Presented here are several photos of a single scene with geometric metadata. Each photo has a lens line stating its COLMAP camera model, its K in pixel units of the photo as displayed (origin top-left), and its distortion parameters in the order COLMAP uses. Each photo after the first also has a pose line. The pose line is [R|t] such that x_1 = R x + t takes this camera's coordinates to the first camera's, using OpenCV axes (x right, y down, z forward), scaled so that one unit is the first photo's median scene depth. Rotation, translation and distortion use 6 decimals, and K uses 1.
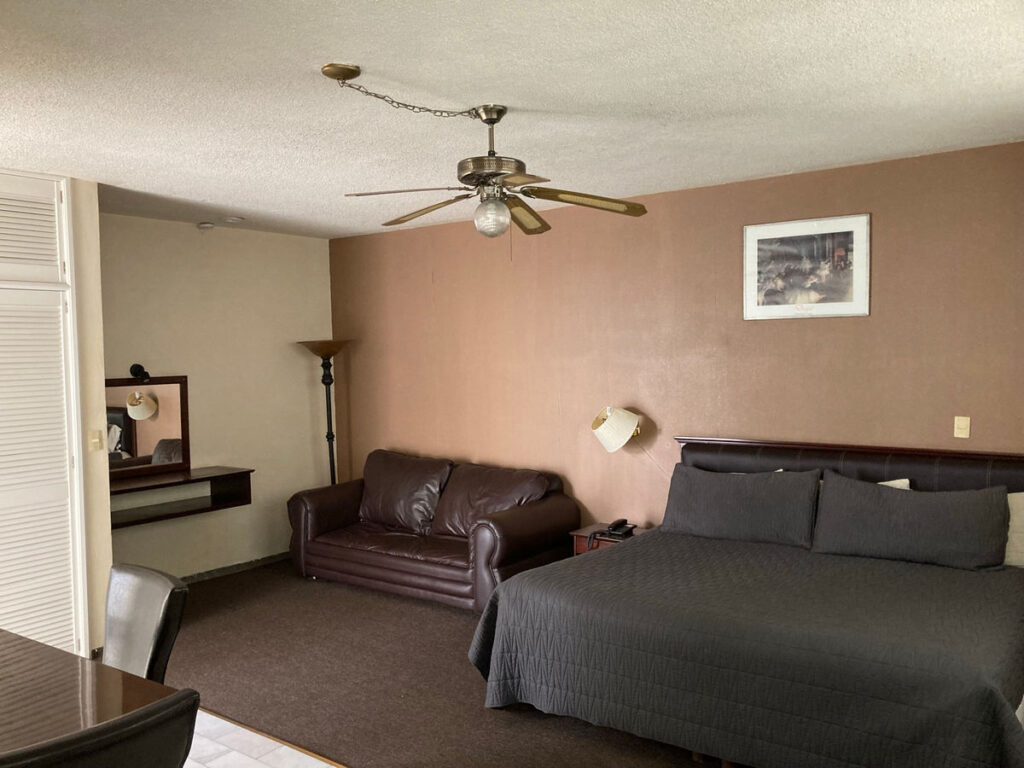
lens RADIAL K [[848.3, 0, 512.0], [0, 848.3, 384.0], [0, 0, 1]] dist [0.005138, -0.002820]
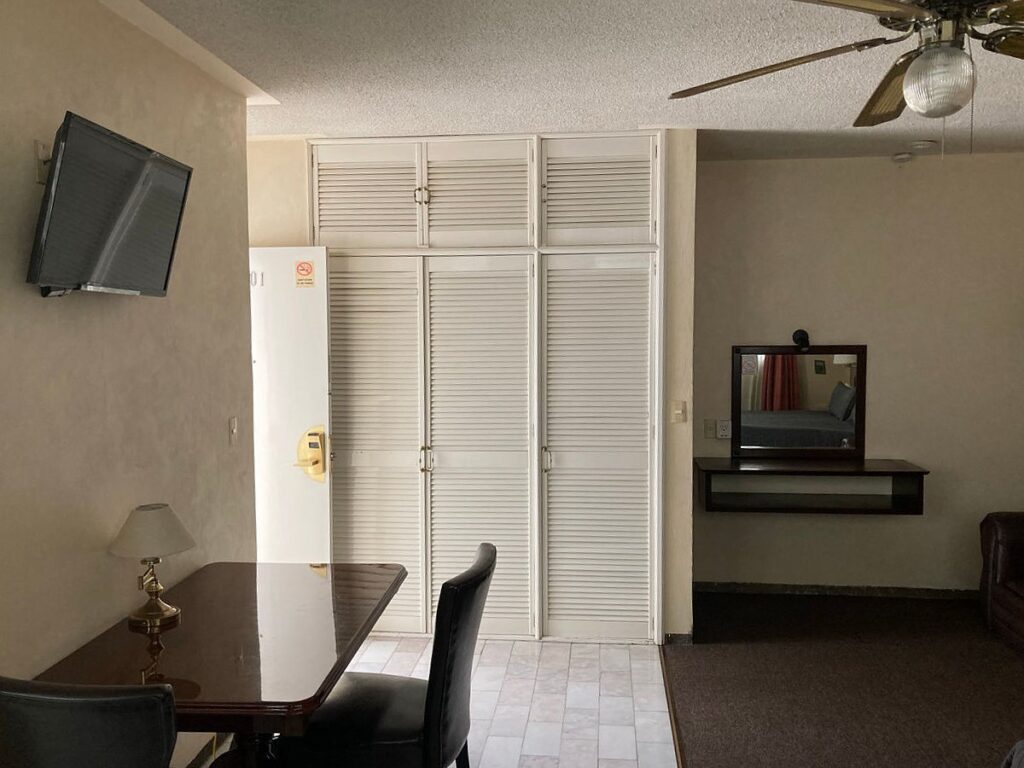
lens RADIAL K [[899.8, 0, 512.0], [0, 899.8, 384.0], [0, 0, 1]] dist [0.060922, -0.008704]
pose [[0.522815, 0.074824, -0.849156, 0.249731], [-0.040962, 0.997195, 0.062649, -0.018423], [0.851461, 0.002030, 0.524413, 0.324261]]
